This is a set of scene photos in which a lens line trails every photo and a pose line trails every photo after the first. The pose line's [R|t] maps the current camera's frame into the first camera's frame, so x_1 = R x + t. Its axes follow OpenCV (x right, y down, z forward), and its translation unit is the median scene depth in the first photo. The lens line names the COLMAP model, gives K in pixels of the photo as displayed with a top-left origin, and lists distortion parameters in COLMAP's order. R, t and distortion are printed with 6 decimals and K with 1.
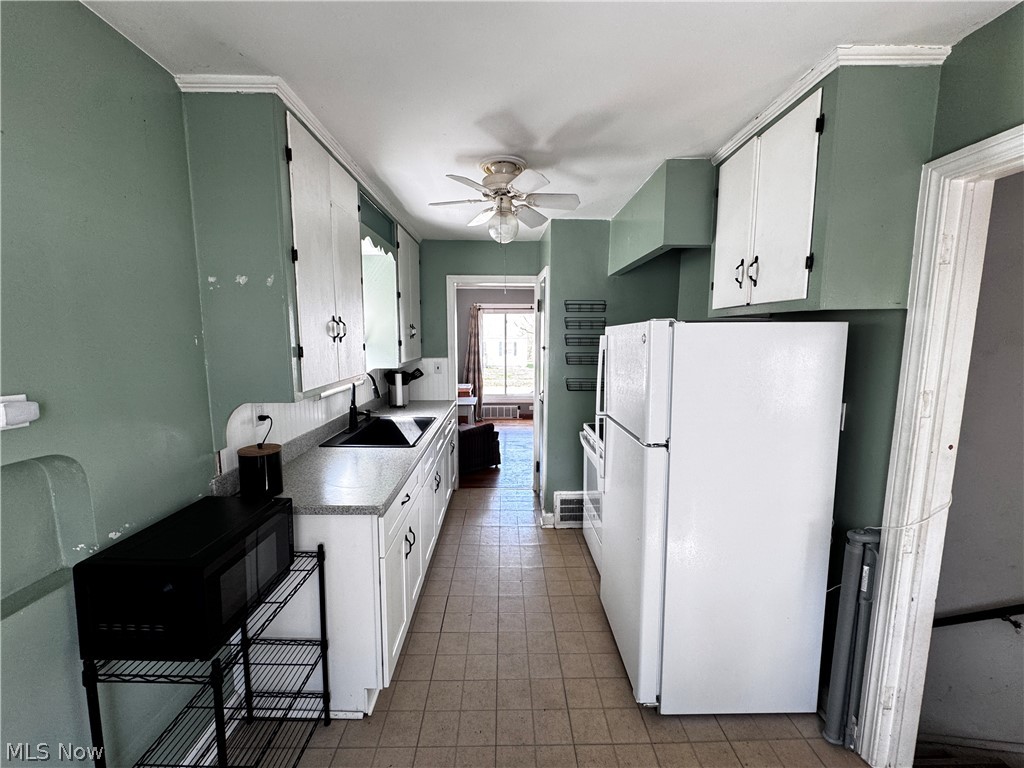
lens RADIAL K [[409.2, 0, 510.0], [0, 409.2, 382.5], [0, 0, 1]] dist [-0.014852, 0.000038]
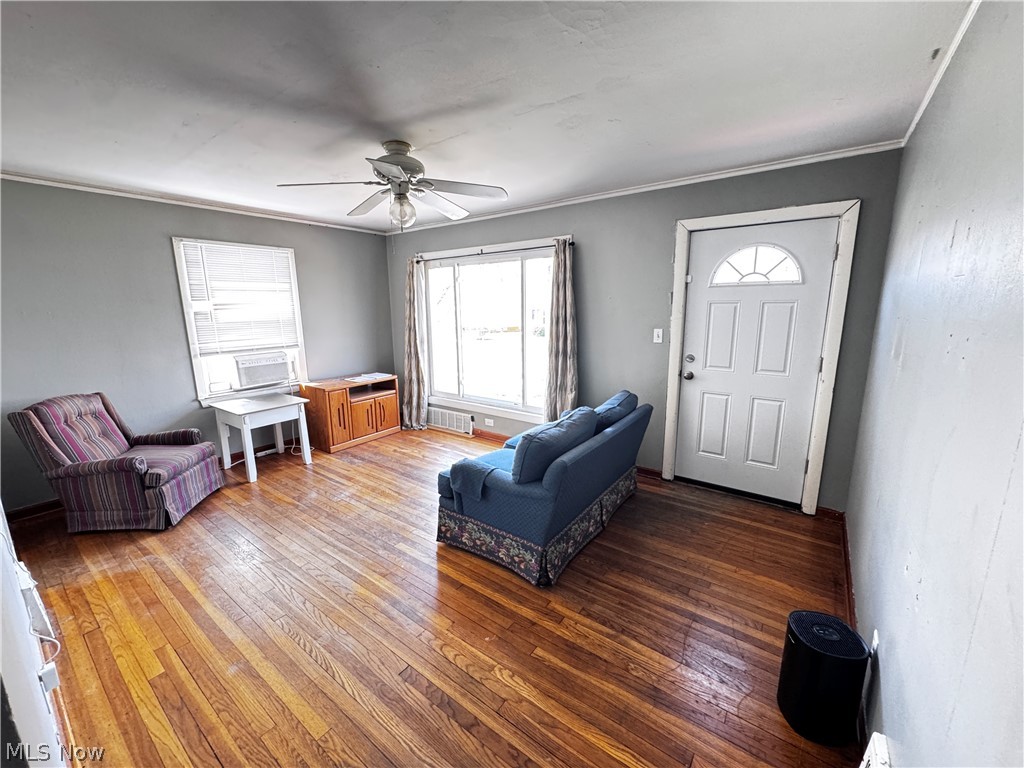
lens RADIAL K [[409.2, 0, 512.2], [0, 409.2, 383.6], [0, 0, 1]] dist [-0.014852, 0.000038]
pose [[0.797046, 0.113102, -0.593234, 0.439643], [-0.066557, 0.992774, 0.099851, -0.058723], [0.600240, -0.040102, 0.798814, 0.545169]]
